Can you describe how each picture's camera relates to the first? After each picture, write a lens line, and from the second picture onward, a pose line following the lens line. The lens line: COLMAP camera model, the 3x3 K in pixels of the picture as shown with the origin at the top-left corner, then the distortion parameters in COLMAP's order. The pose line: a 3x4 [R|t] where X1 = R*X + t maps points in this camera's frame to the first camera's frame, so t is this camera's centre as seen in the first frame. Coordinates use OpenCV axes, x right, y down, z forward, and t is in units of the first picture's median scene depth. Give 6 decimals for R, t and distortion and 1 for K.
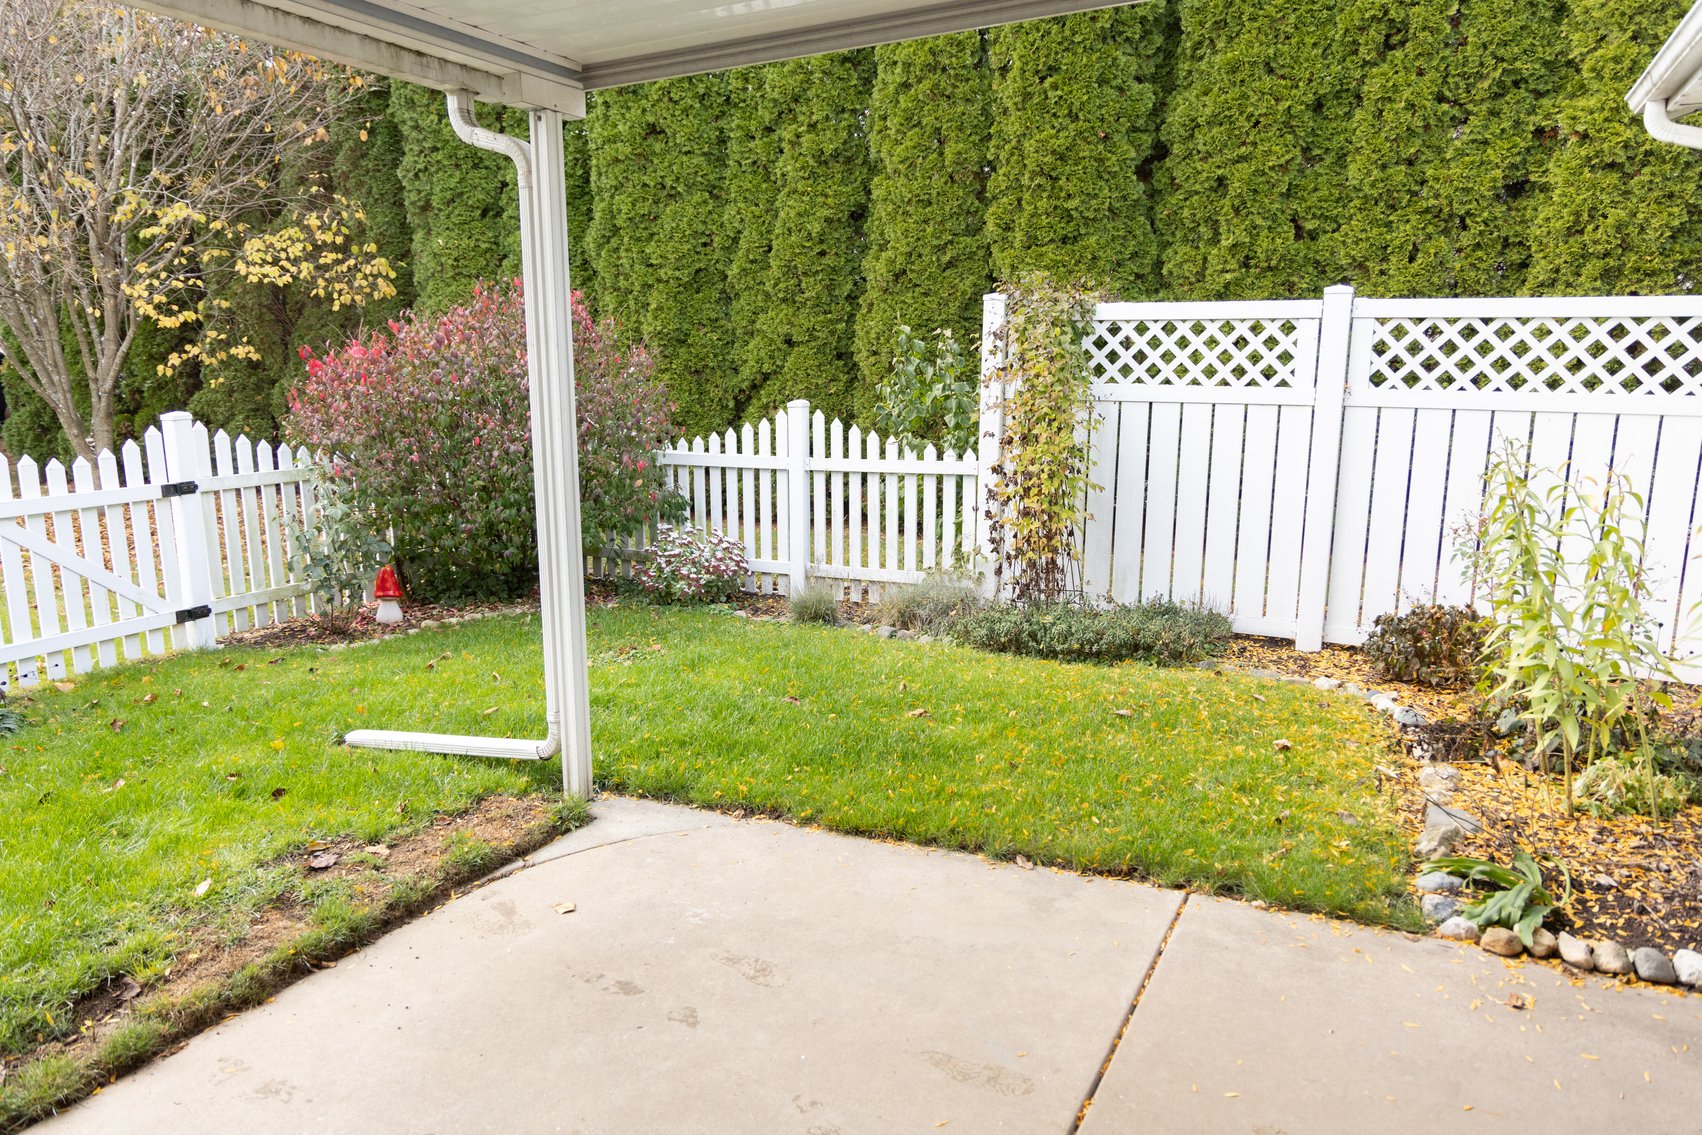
lens RADIAL K [[1143.9, 0, 851.0], [0, 1143.9, 567.5], [0, 0, 1]] dist [0.013894, -0.001314]
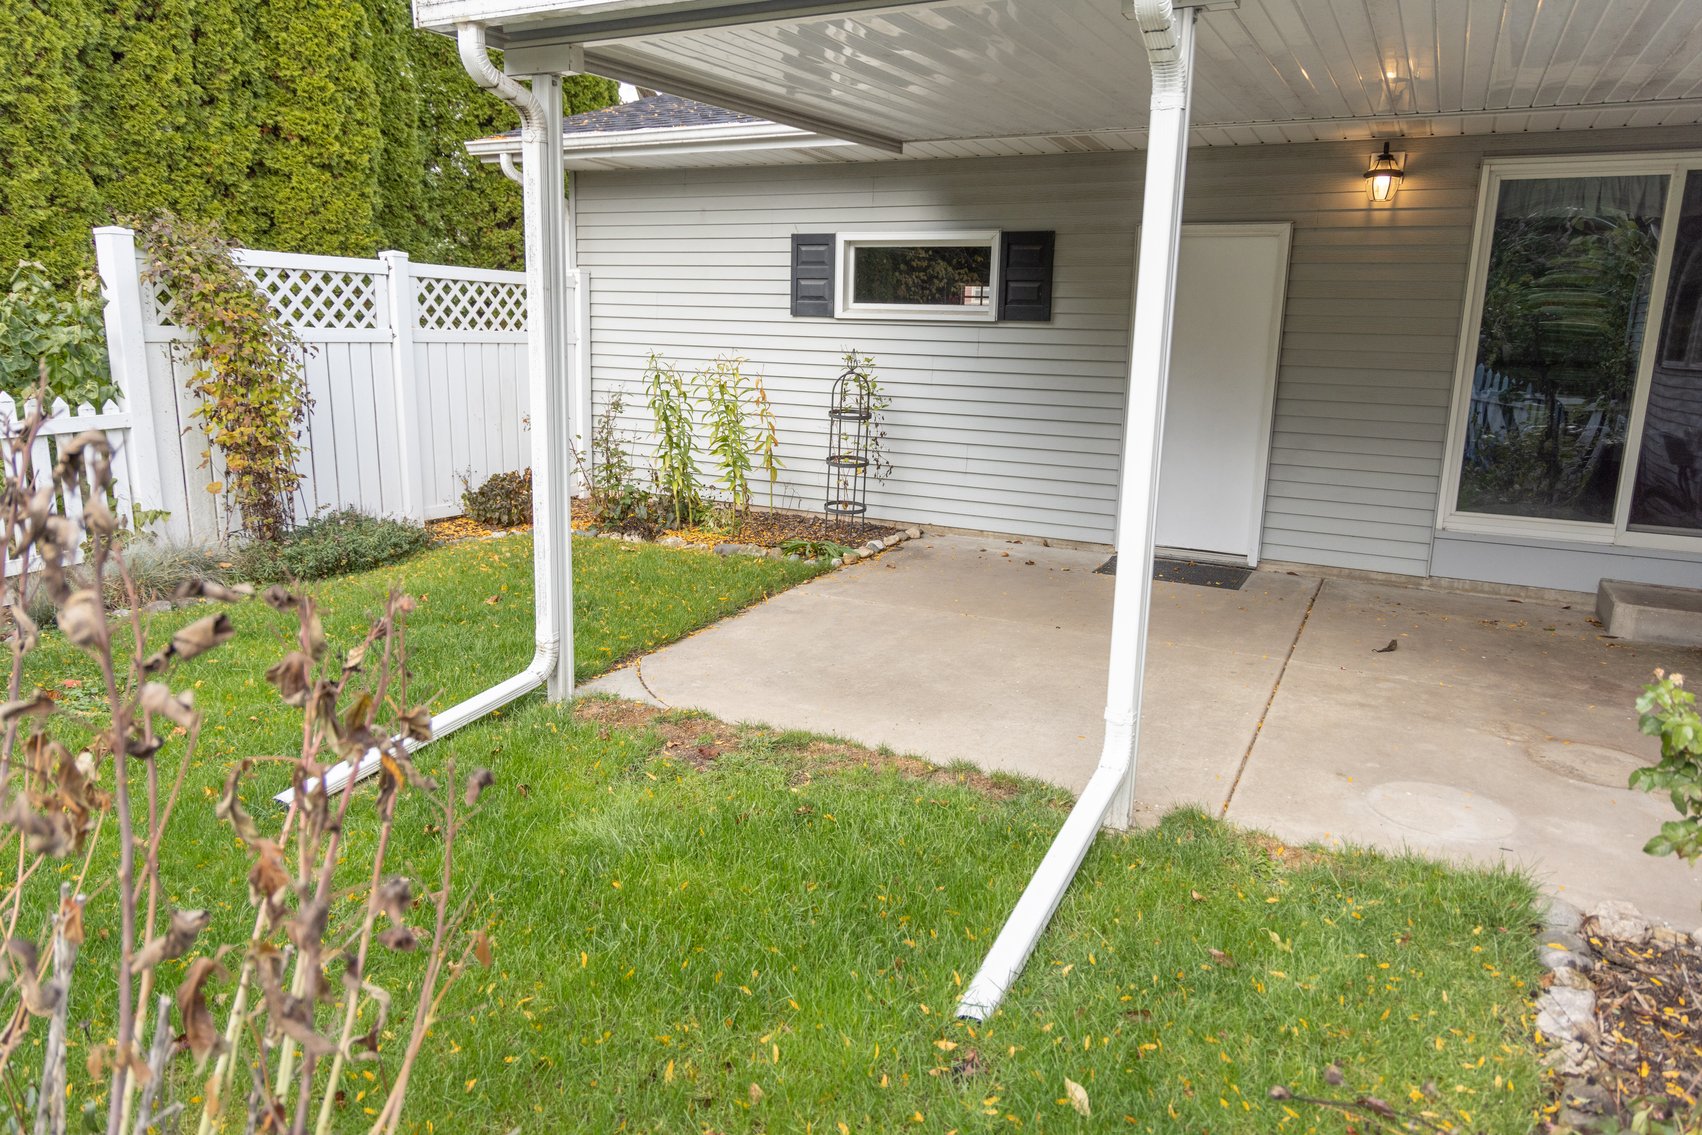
lens RADIAL K [[1143.9, 0, 851.0], [0, 1143.9, 567.5], [0, 0, 1]] dist [0.013894, -0.001314]
pose [[0.005975, -0.211522, 0.977355, -1.396049], [0.166141, 0.963998, 0.207616, -0.119047], [-0.986084, 0.161138, 0.040902, 0.718508]]
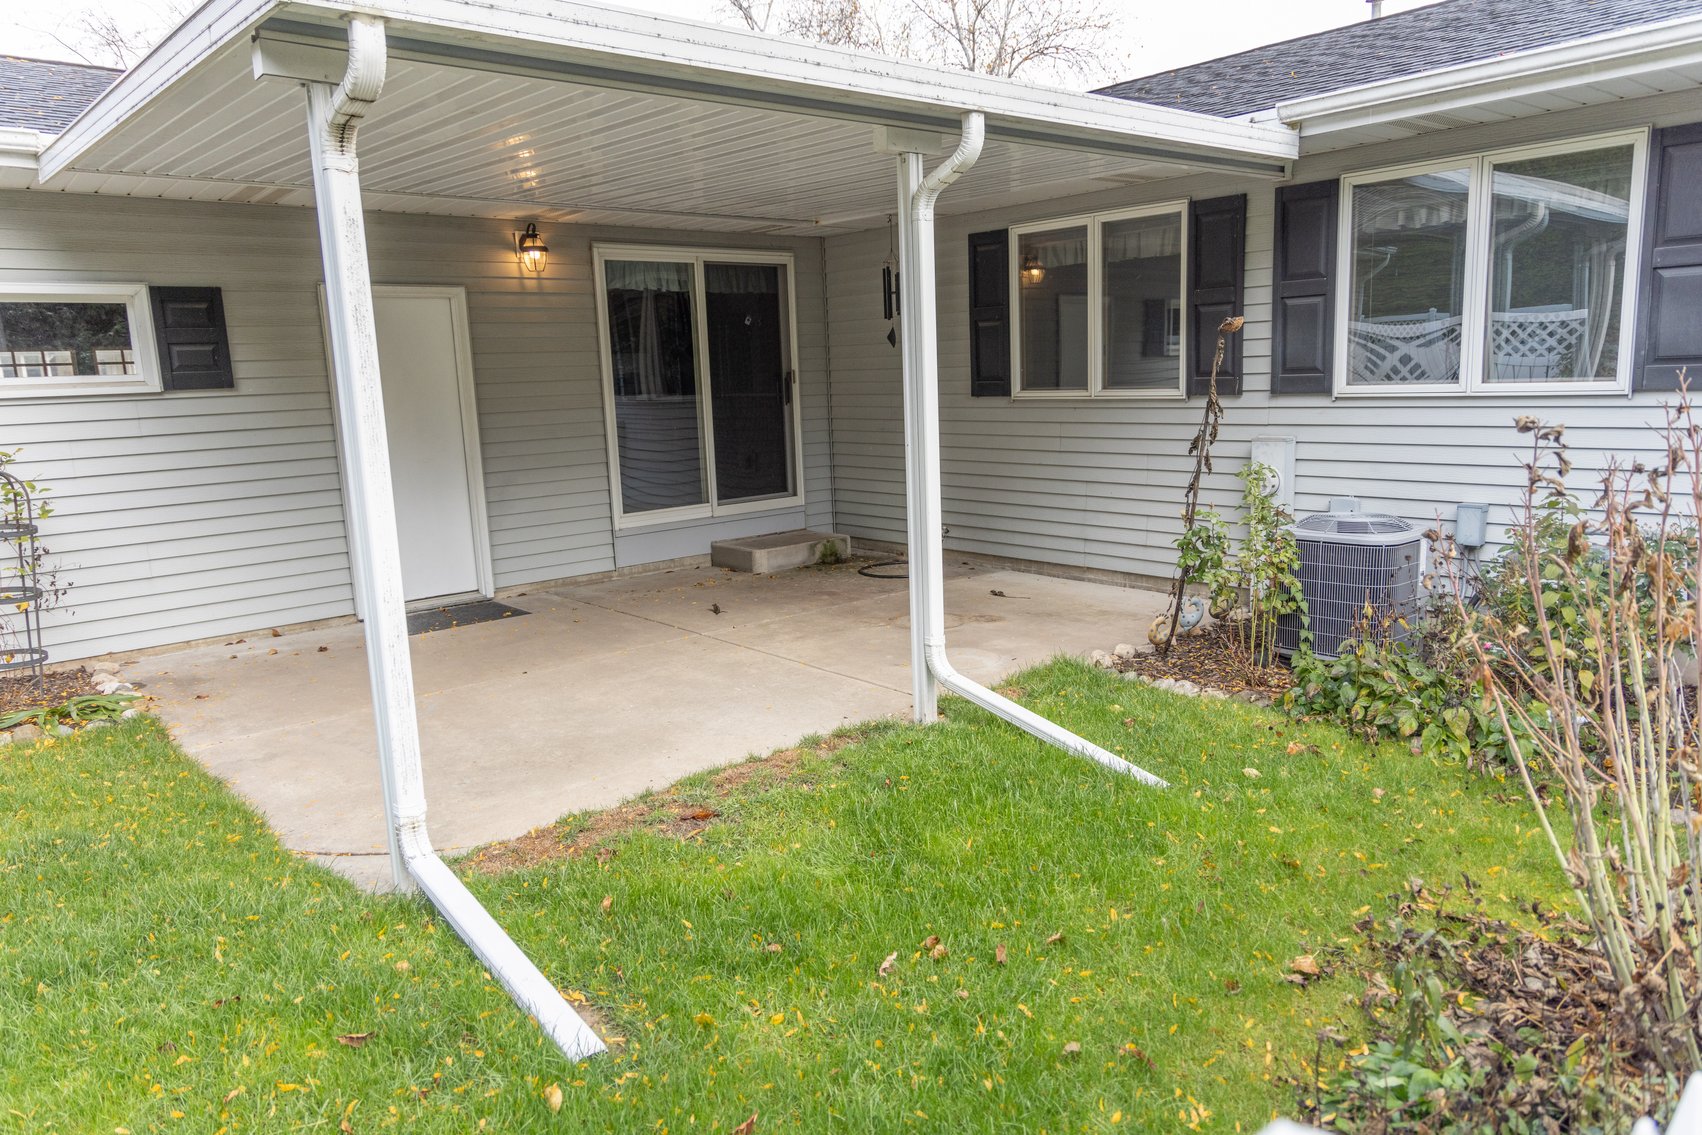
lens RADIAL K [[1143.9, 0, 851.0], [0, 1143.9, 567.5], [0, 0, 1]] dist [0.013894, -0.001314]
pose [[-0.927338, -0.027923, 0.373181, -0.917368], [0.109531, 0.933290, 0.342013, -0.300207], [-0.357836, 0.358037, -0.862417, 1.657881]]
